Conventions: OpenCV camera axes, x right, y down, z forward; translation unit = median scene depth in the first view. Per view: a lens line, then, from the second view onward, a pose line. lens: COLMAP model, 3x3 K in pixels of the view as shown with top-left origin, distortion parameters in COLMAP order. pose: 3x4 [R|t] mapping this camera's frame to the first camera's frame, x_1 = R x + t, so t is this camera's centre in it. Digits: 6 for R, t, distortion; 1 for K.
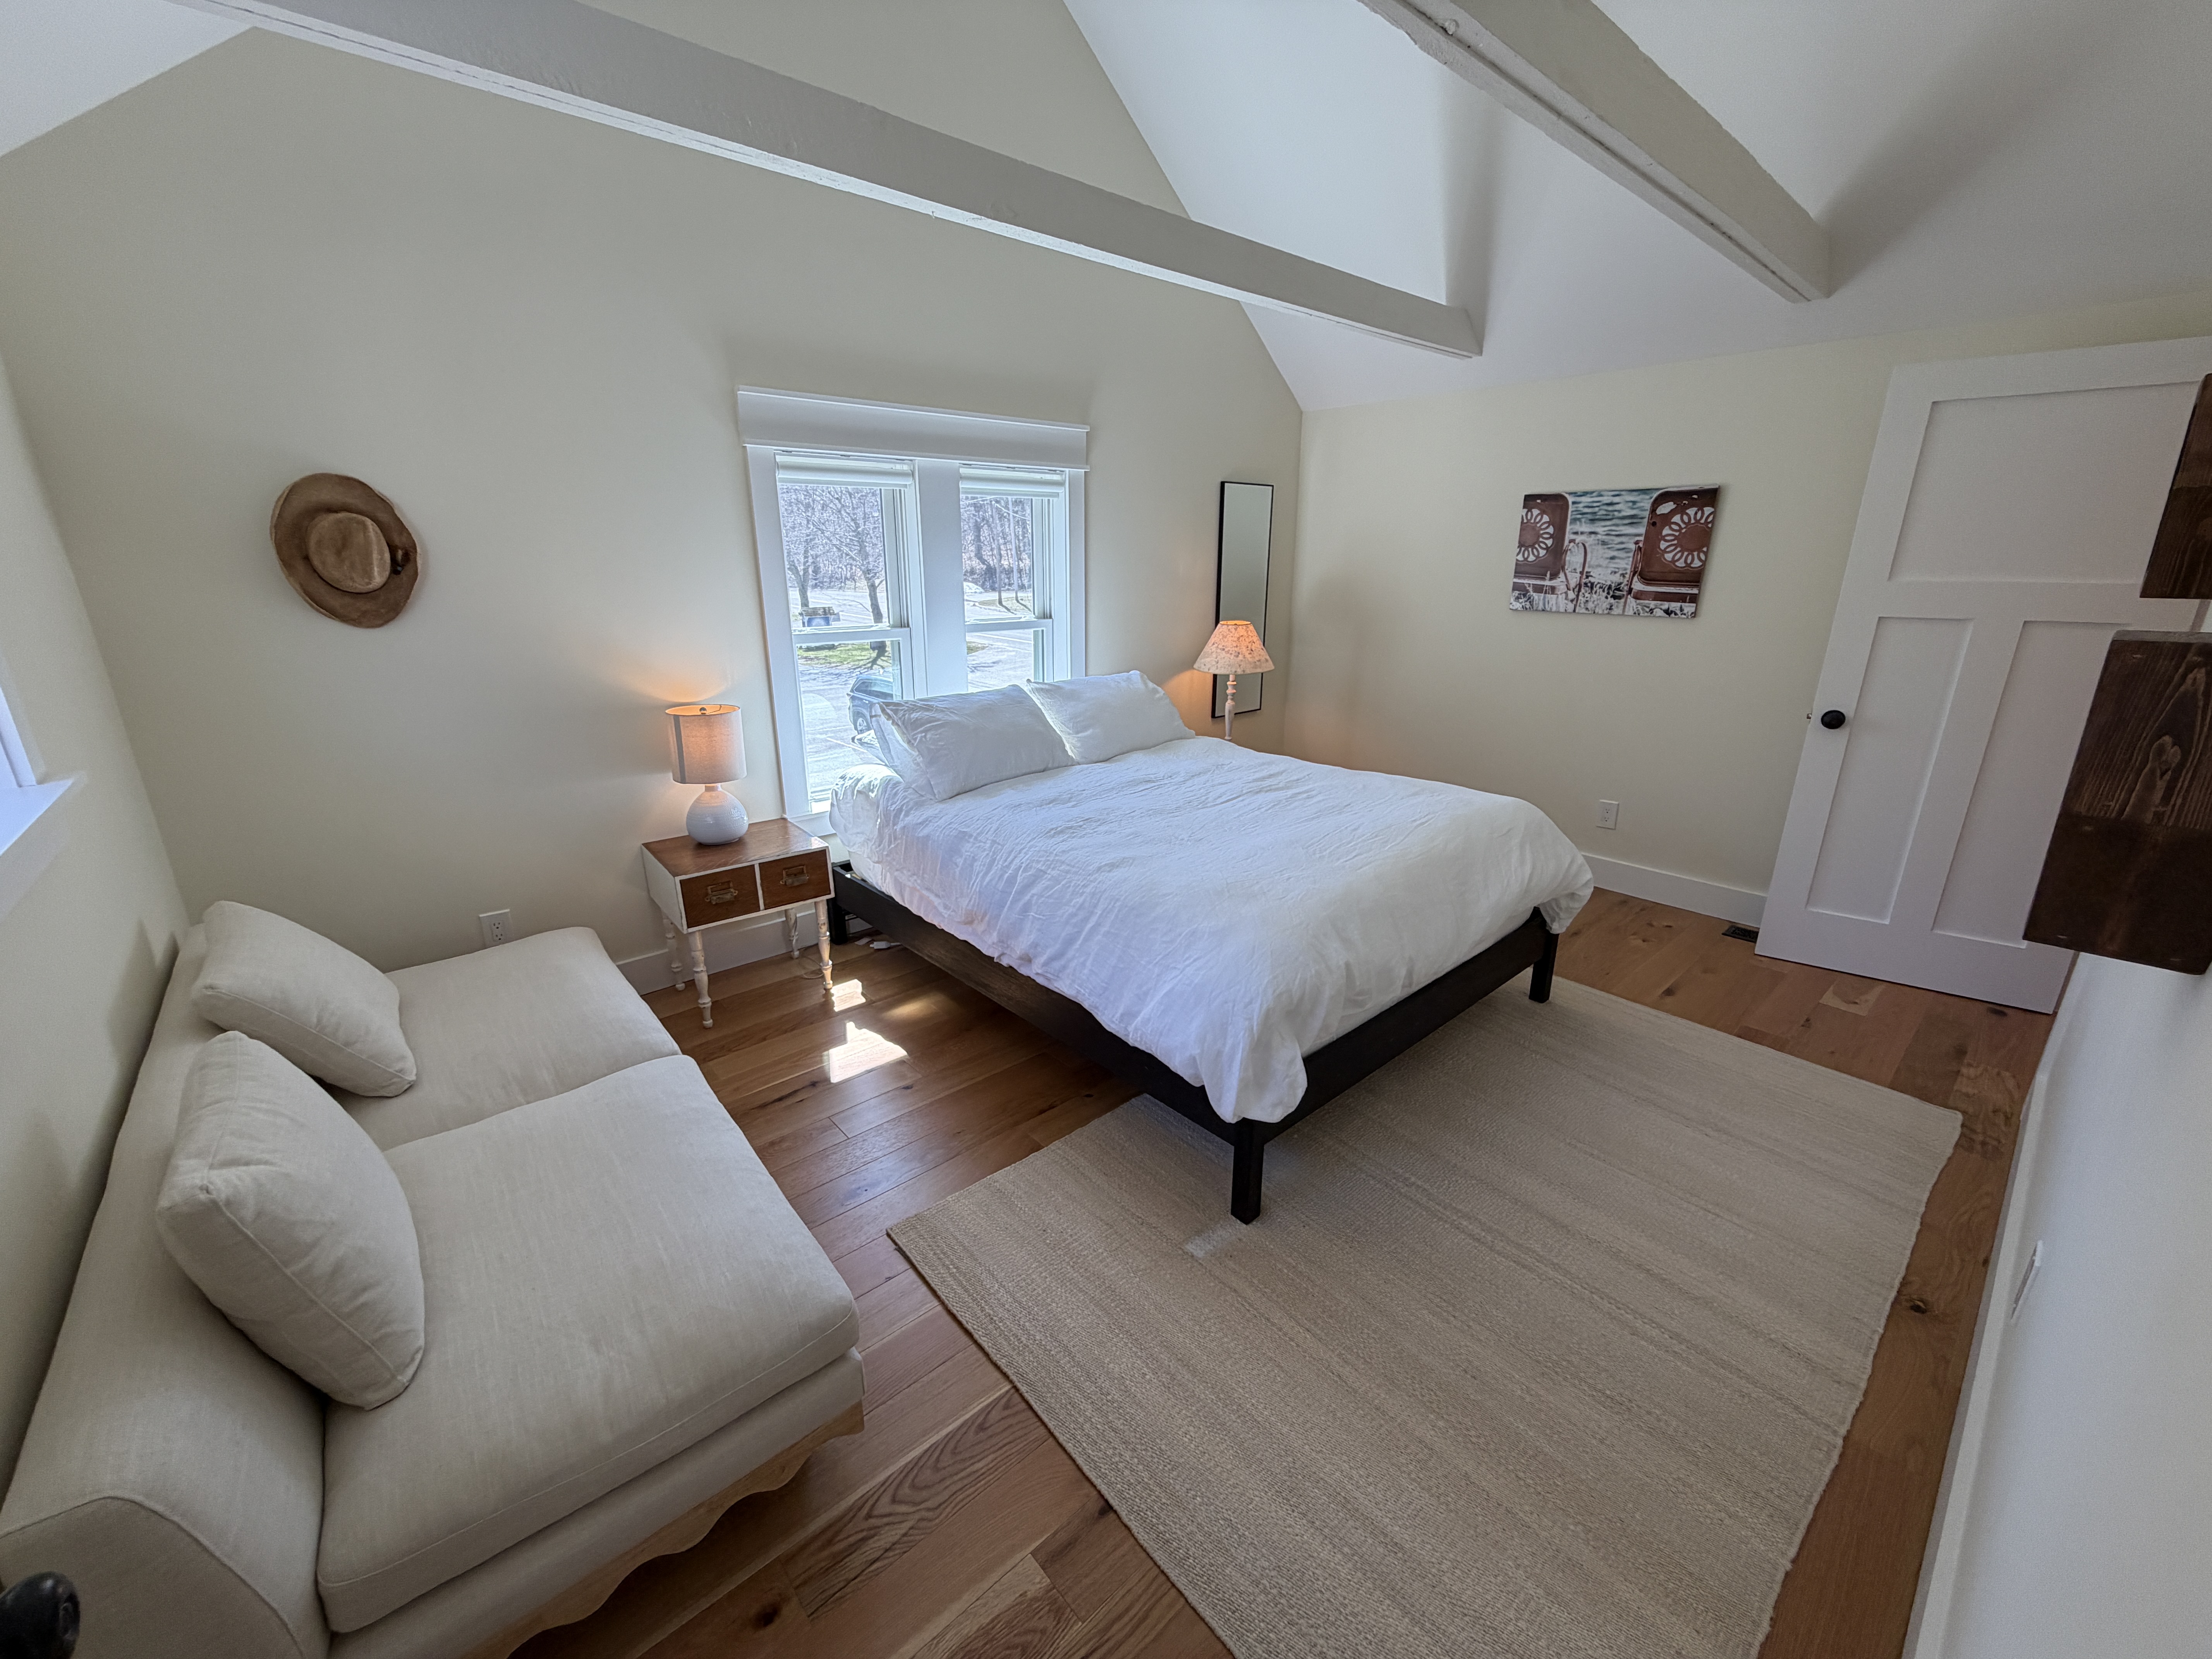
lens RADIAL K [[886.7, 0, 1102.4], [0, 886.7, 831.9], [0, 0, 1]] dist [-0.002003, 0.000366]
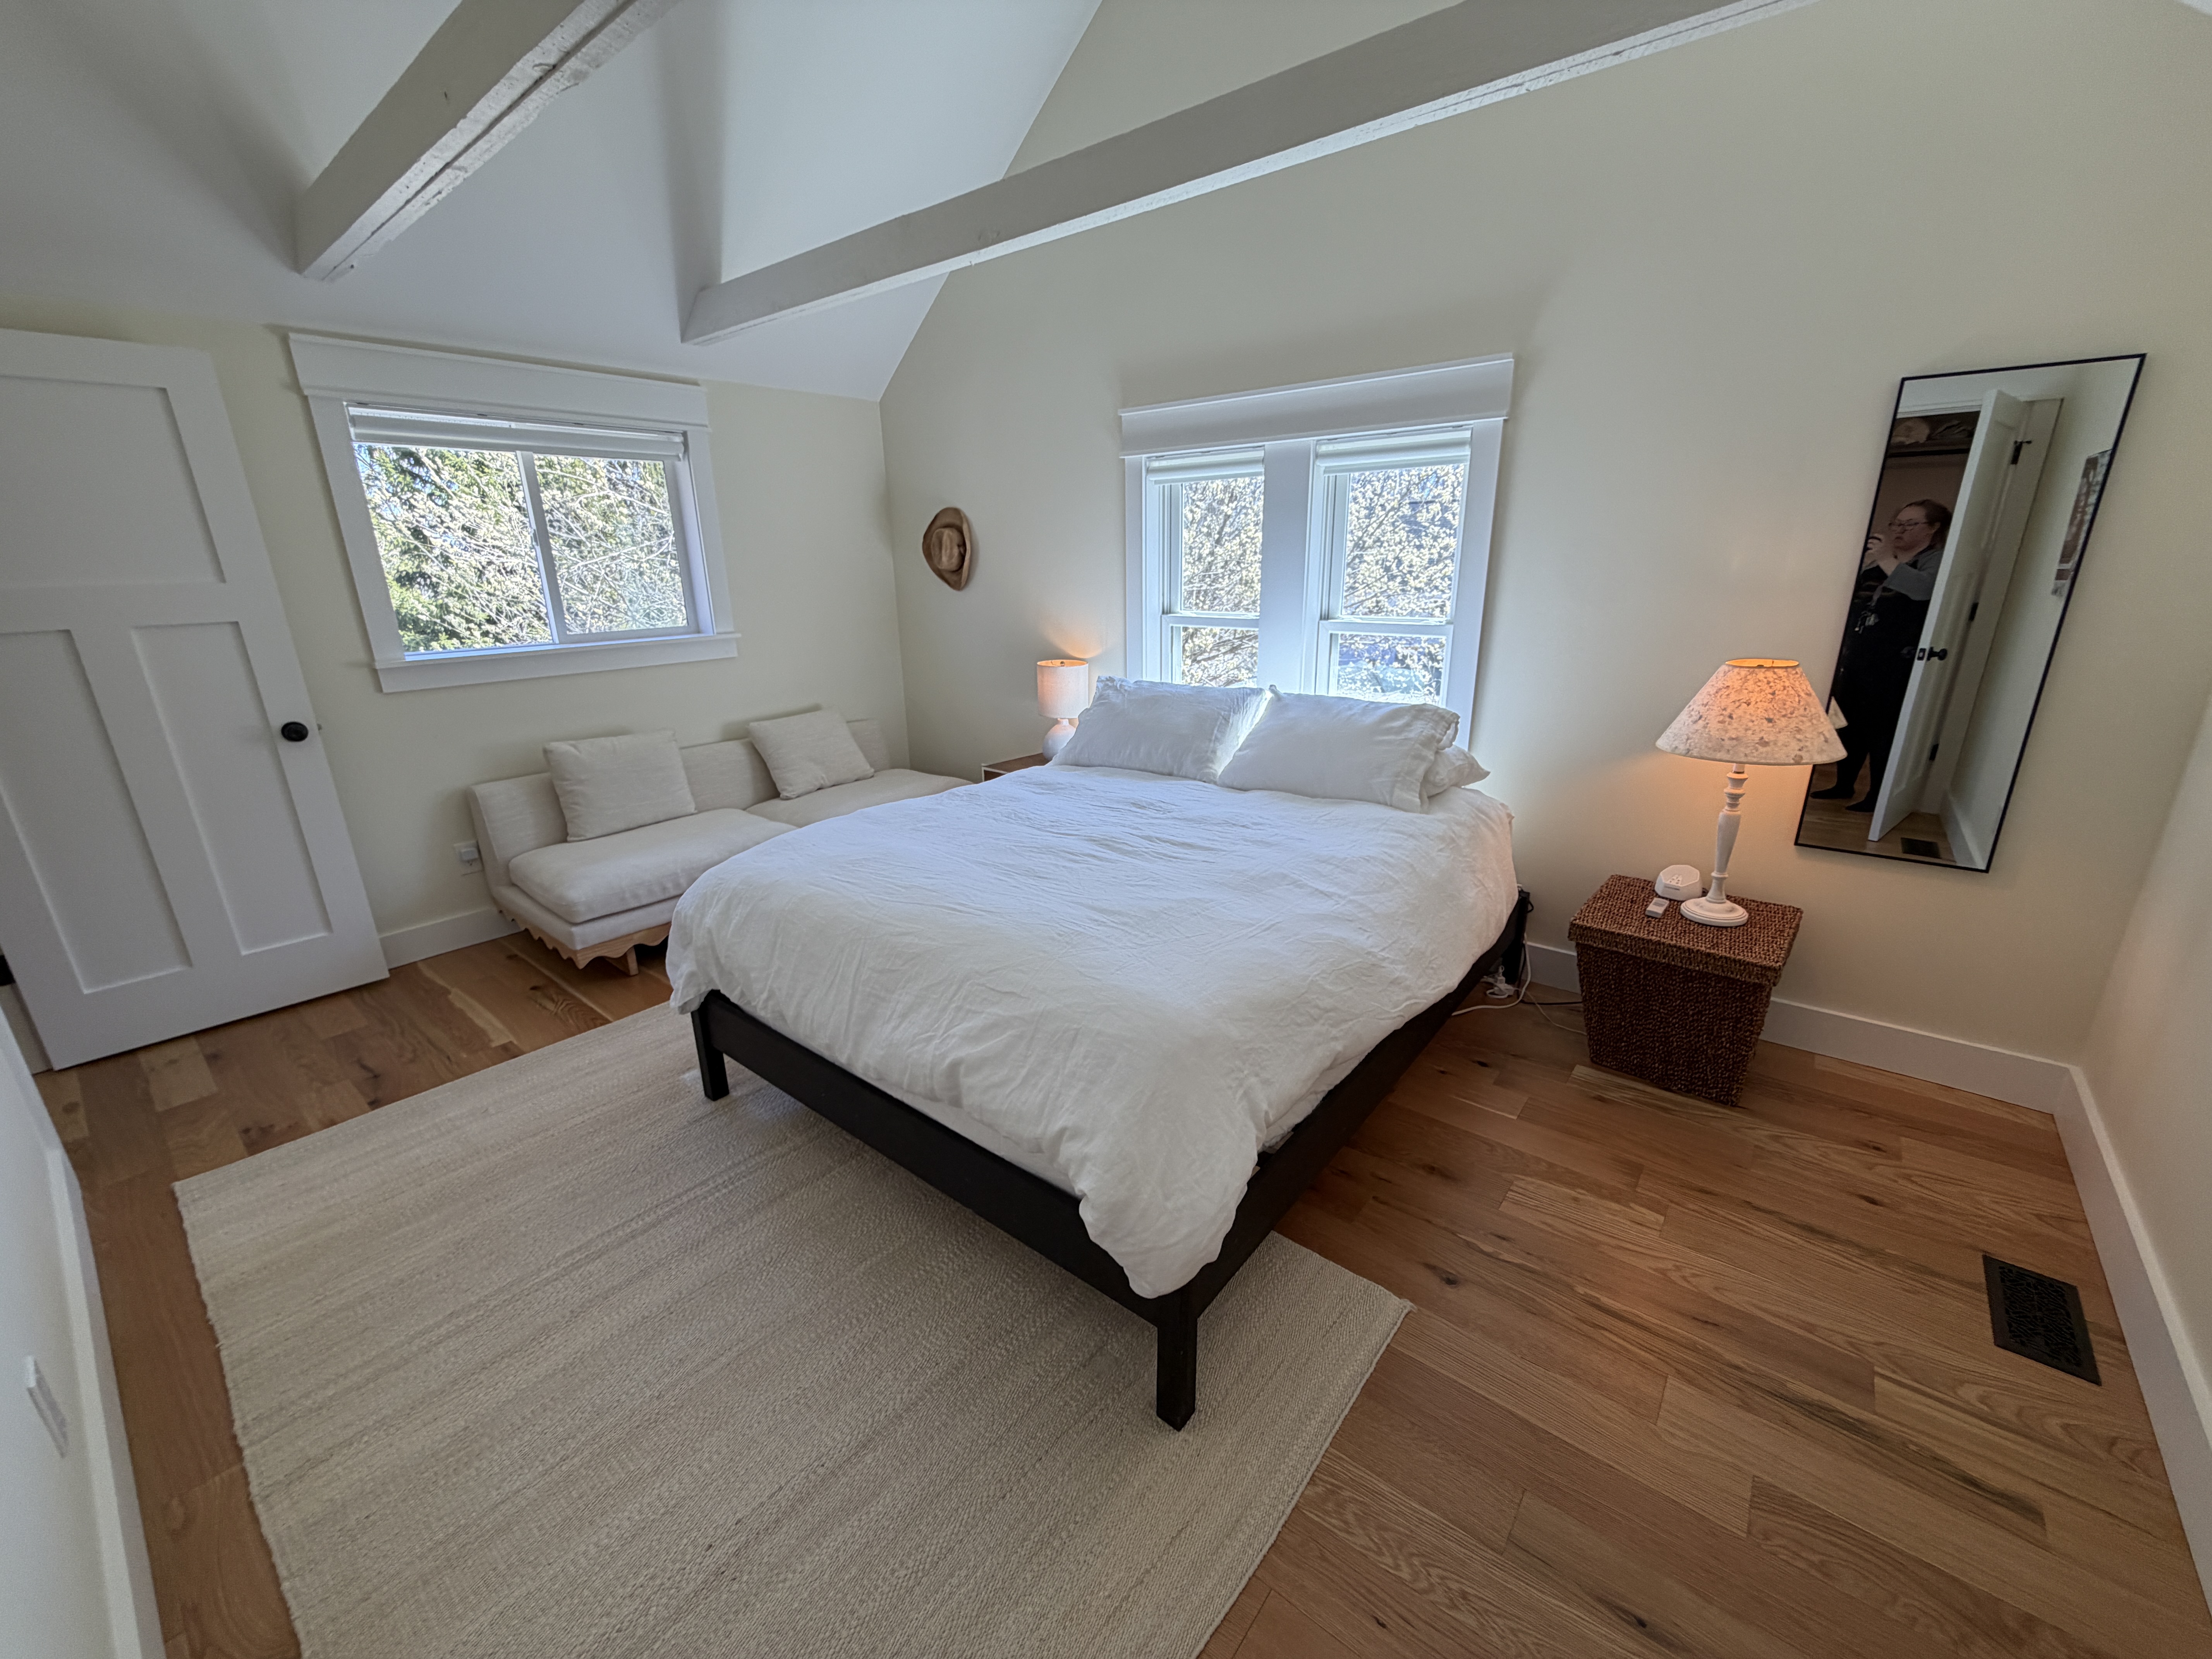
lens RADIAL K [[886.7, 0, 1103.6], [0, 886.7, 832.4], [0, 0, 1]] dist [-0.002003, 0.000366]
pose [[0.161346, 0.294734, -0.941859, 0.893389], [-0.282411, 0.928243, 0.242095, -0.238350], [0.945628, 0.226930, 0.233004, 0.791644]]
